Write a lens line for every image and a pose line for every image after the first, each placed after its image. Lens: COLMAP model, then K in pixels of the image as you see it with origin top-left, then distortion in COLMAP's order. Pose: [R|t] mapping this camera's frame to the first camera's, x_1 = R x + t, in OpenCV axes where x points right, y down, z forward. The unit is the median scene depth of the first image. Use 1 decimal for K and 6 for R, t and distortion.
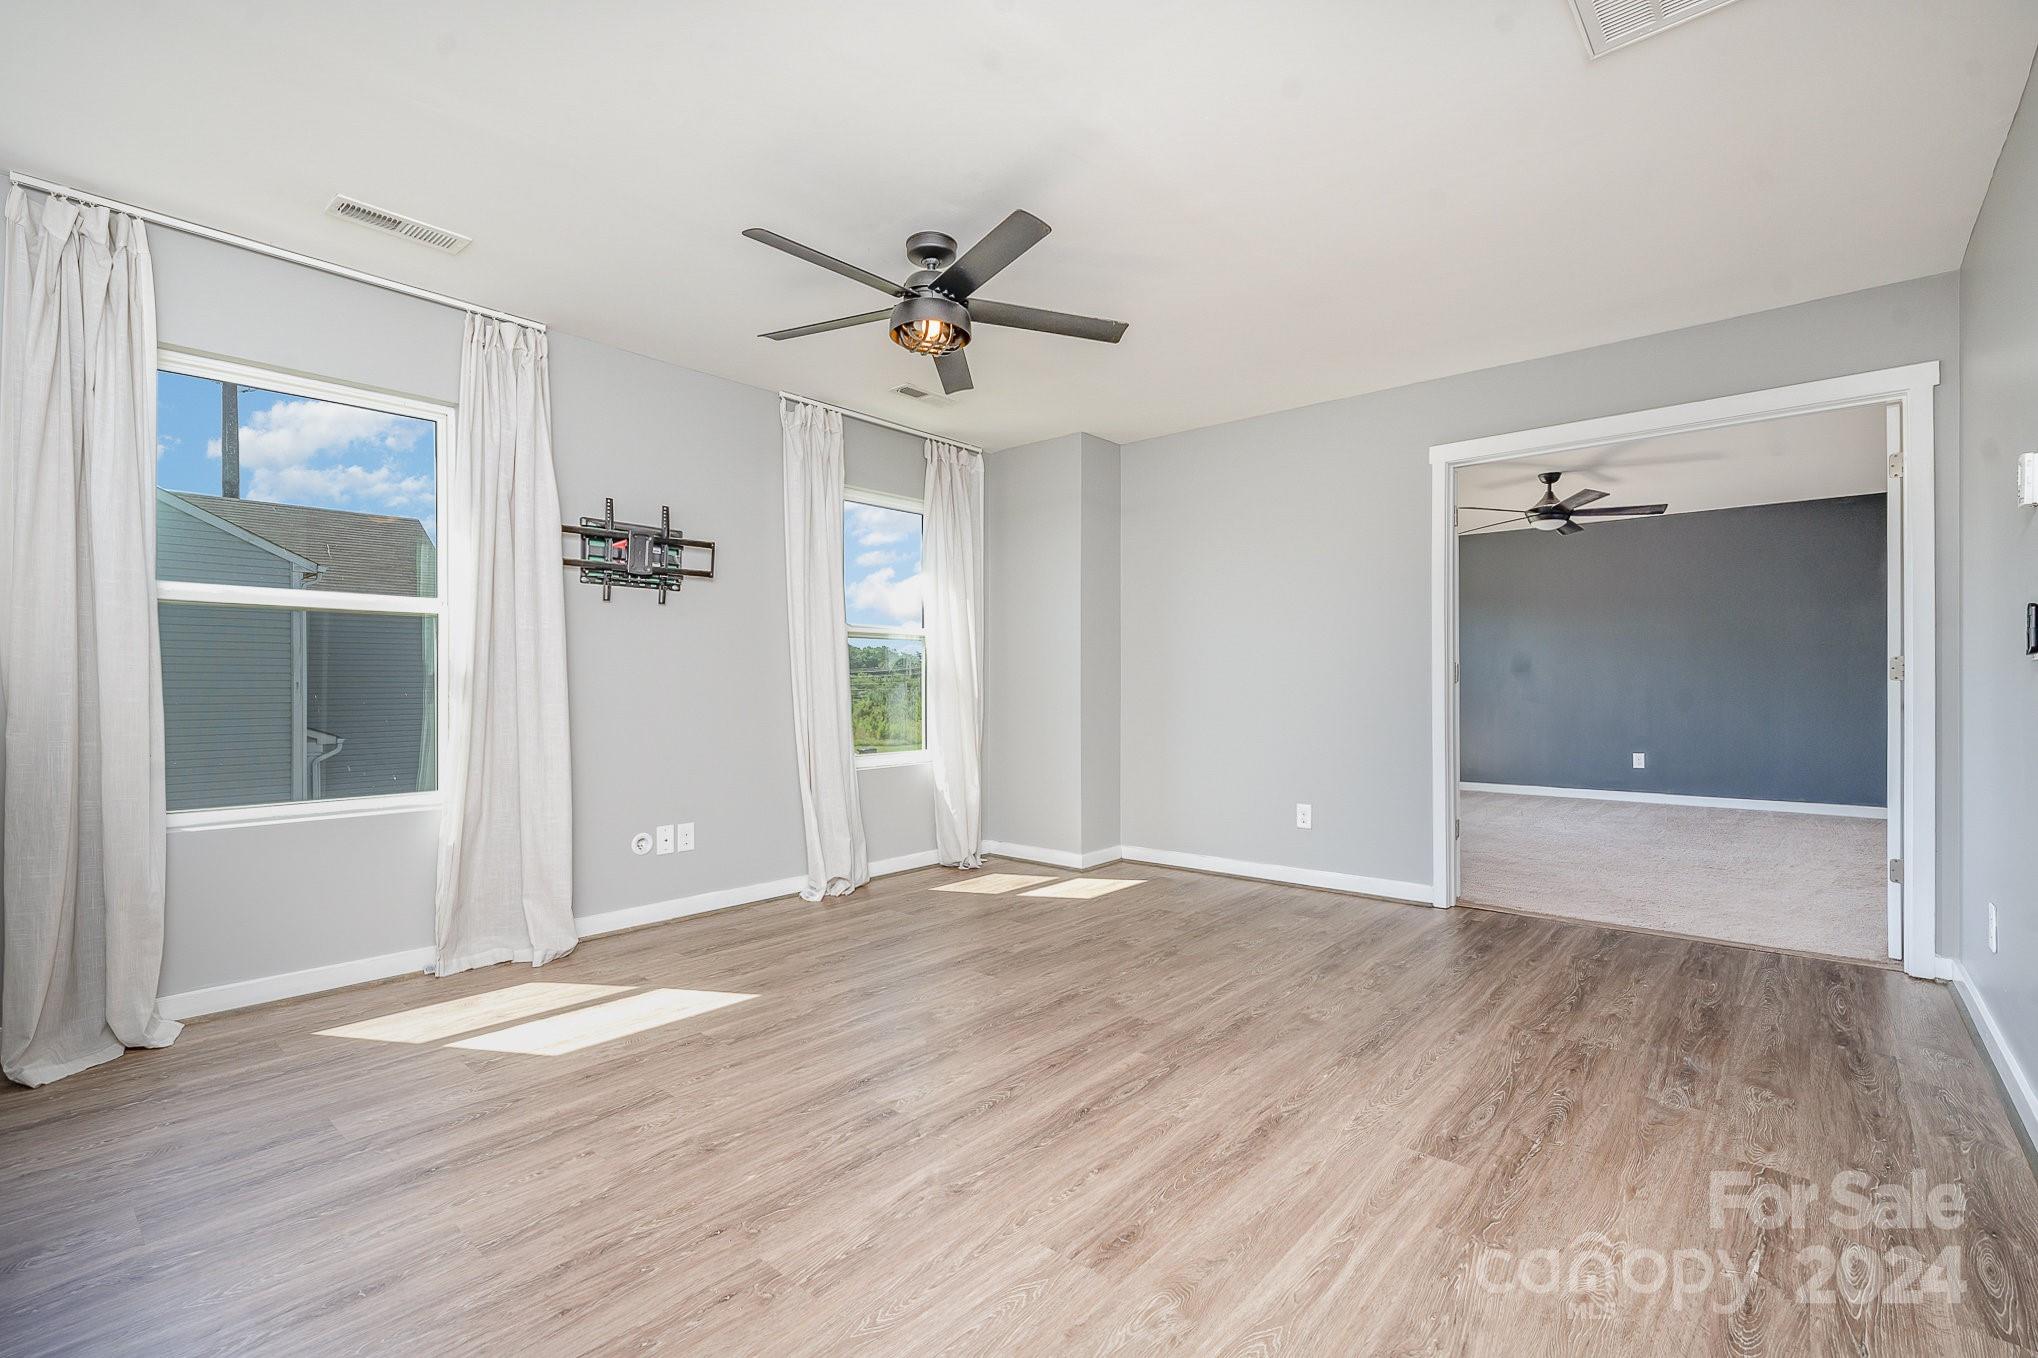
lens RADIAL K [[909.0, 0, 1021.0], [0, 909.0, 690.8], [0, 0, 1]] dist [0.001012, 0.000348]
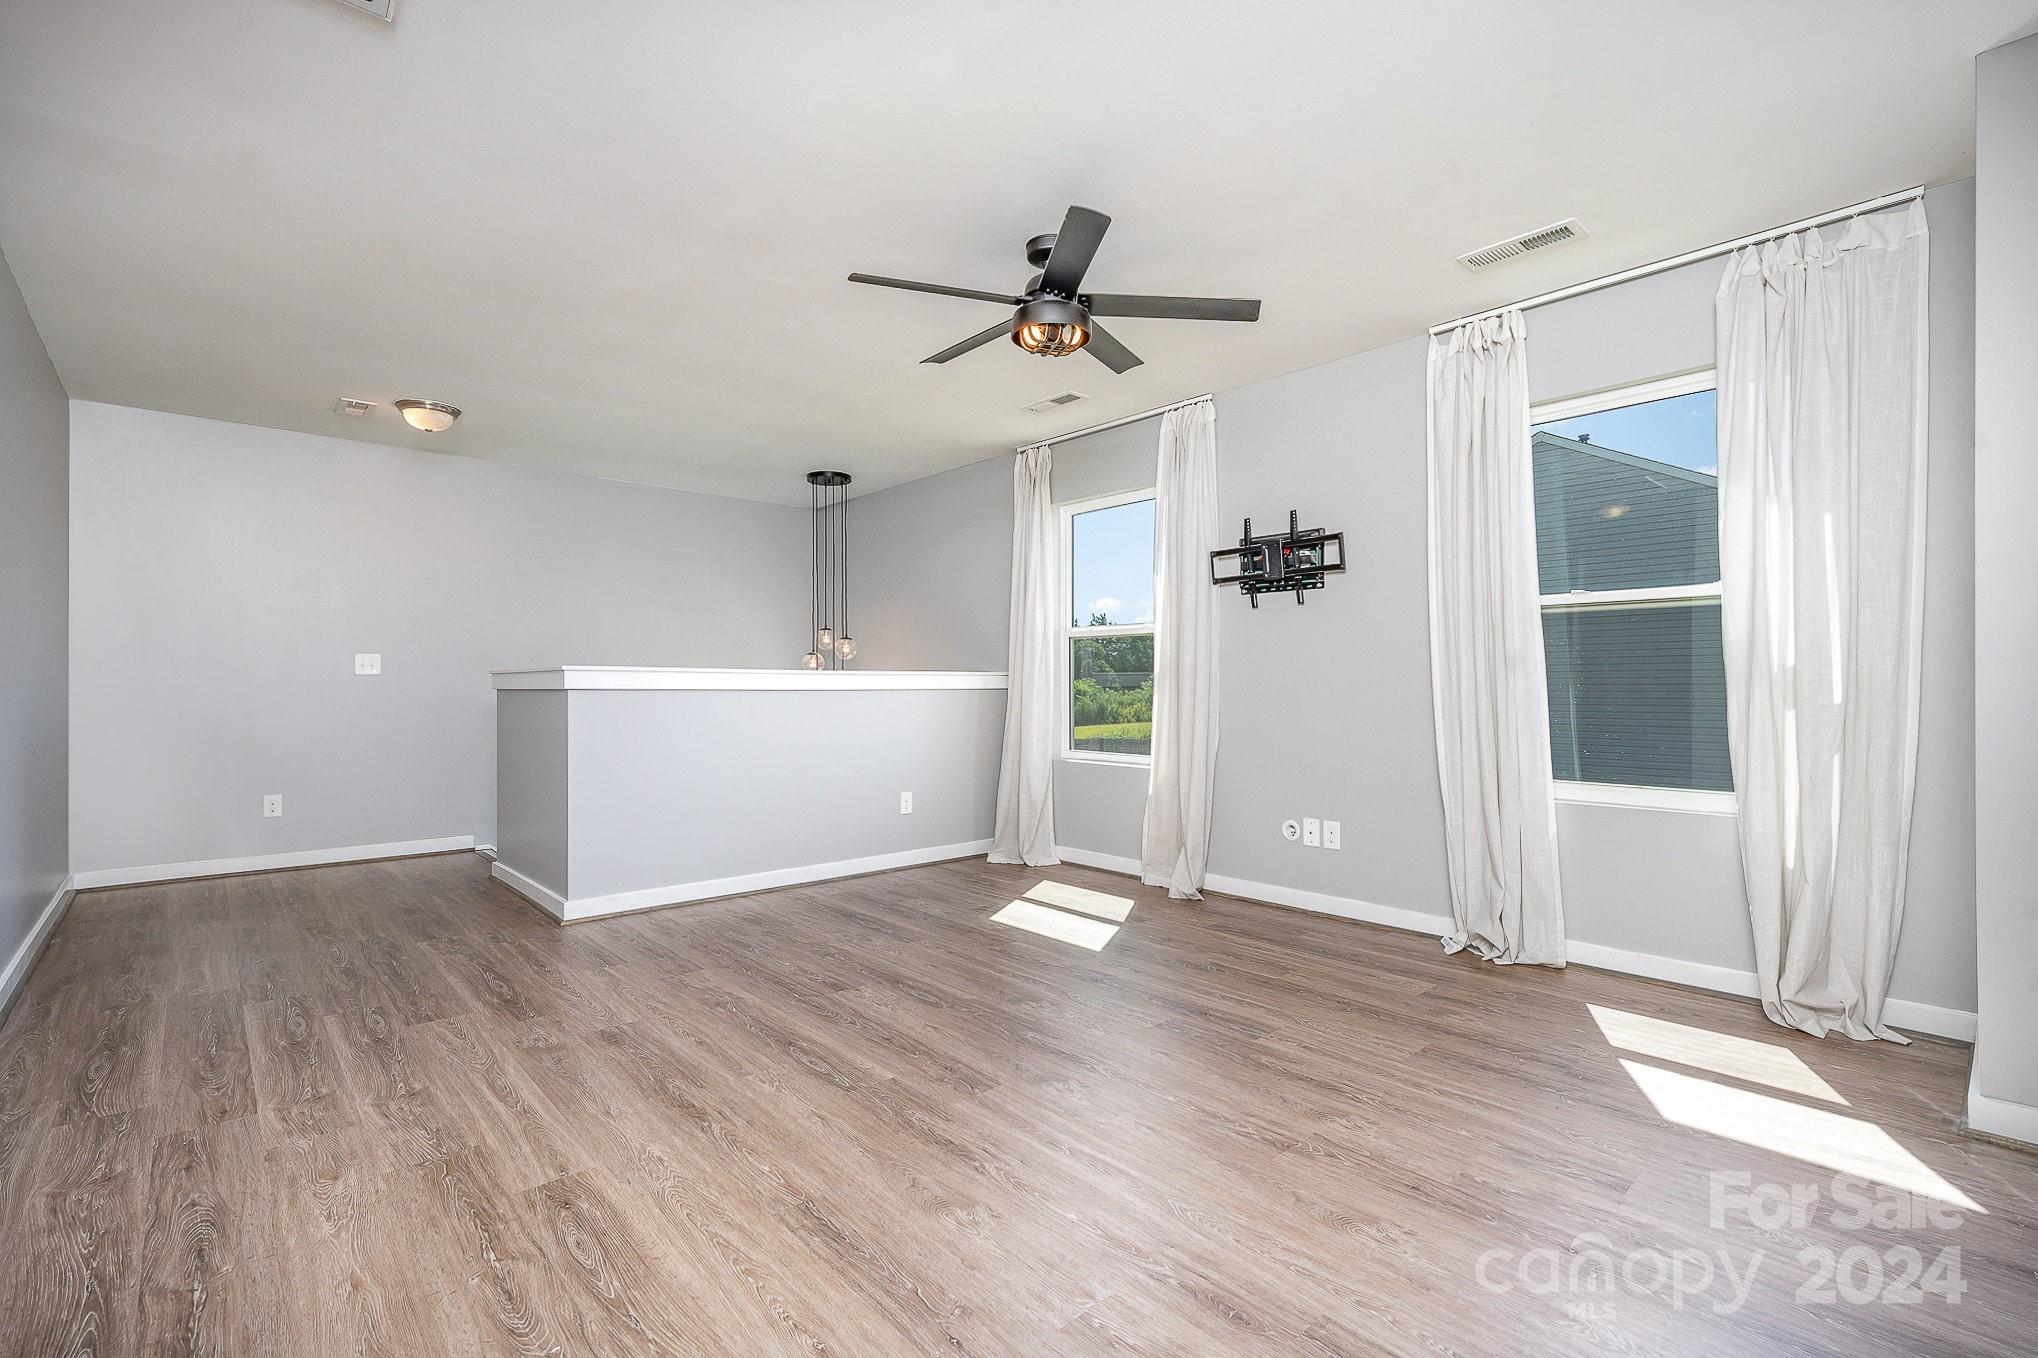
lens RADIAL K [[909.0, 0, 1018.9], [0, 909.0, 678.1], [0, 0, 1]] dist [0.001012, 0.000348]
pose [[-0.120591, -0.005212, -0.992689, 1.023094], [-0.003328, 0.999983, -0.004846, -0.005799], [0.992697, 0.002719, -0.120606, 1.217149]]
